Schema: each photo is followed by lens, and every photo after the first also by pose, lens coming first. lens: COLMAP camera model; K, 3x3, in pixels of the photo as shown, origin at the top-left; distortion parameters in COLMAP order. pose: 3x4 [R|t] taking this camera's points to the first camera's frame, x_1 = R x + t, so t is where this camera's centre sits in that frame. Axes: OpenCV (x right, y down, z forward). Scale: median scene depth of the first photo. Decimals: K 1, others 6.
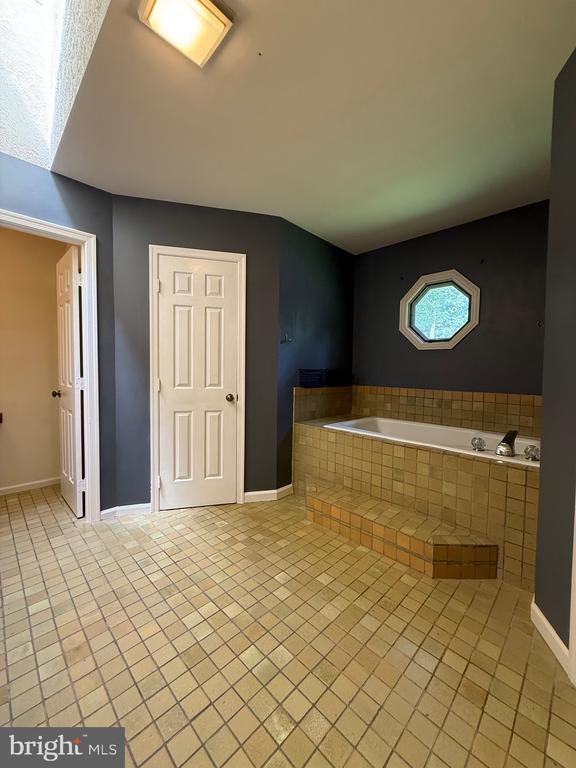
lens RADIAL K [[307.1, 0, 286.3], [0, 307.1, 381.8], [0, 0, 1]] dist [-0.000384, -0.000086]
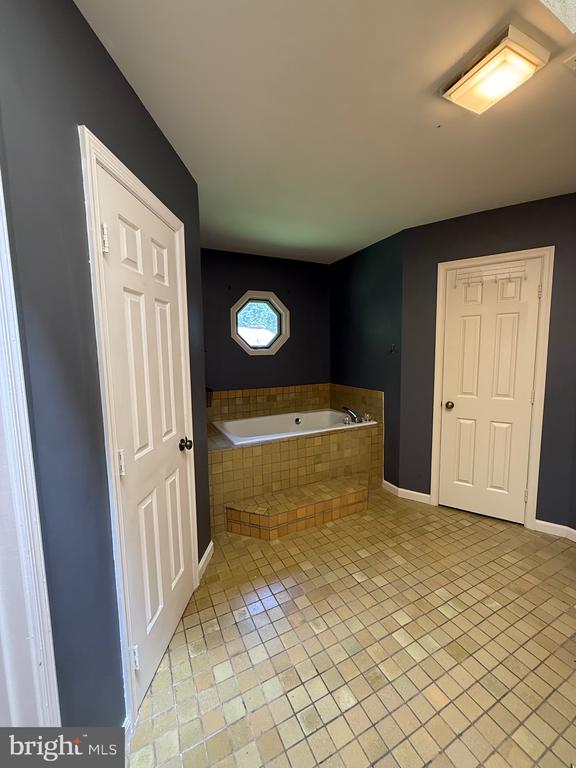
lens RADIAL K [[307.1, 0, 286.3], [0, 307.1, 381.8], [0, 0, 1]] dist [-0.000384, -0.000086]
pose [[0.312043, -0.117729, 0.942746, -0.927681], [0.061972, 0.992702, 0.103455, -0.174236], [-0.948045, 0.026141, 0.317061, 0.765199]]
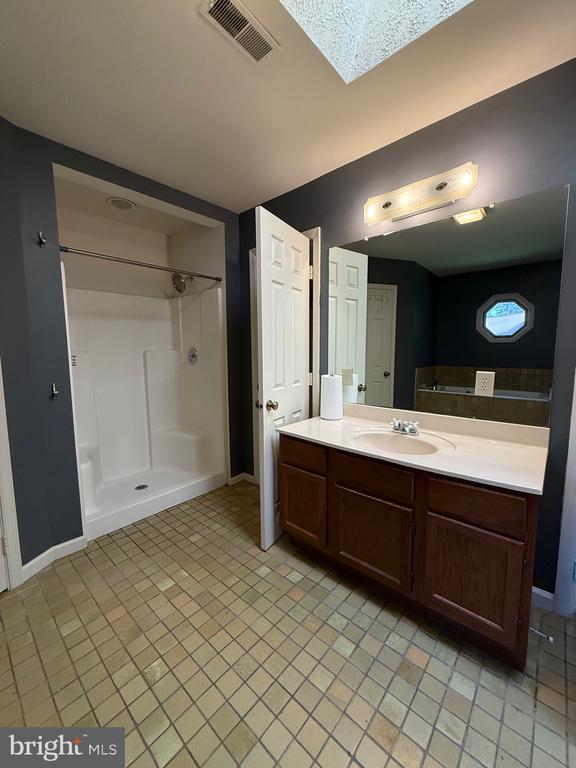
lens RADIAL K [[307.1, 0, 286.3], [0, 307.1, 381.8], [0, 0, 1]] dist [-0.000384, -0.000086]
pose [[-0.998164, -0.000976, -0.060566, -0.234575], [-0.010183, 0.988345, 0.151887, -0.100774], [0.059712, 0.152224, -0.986541, 1.042539]]
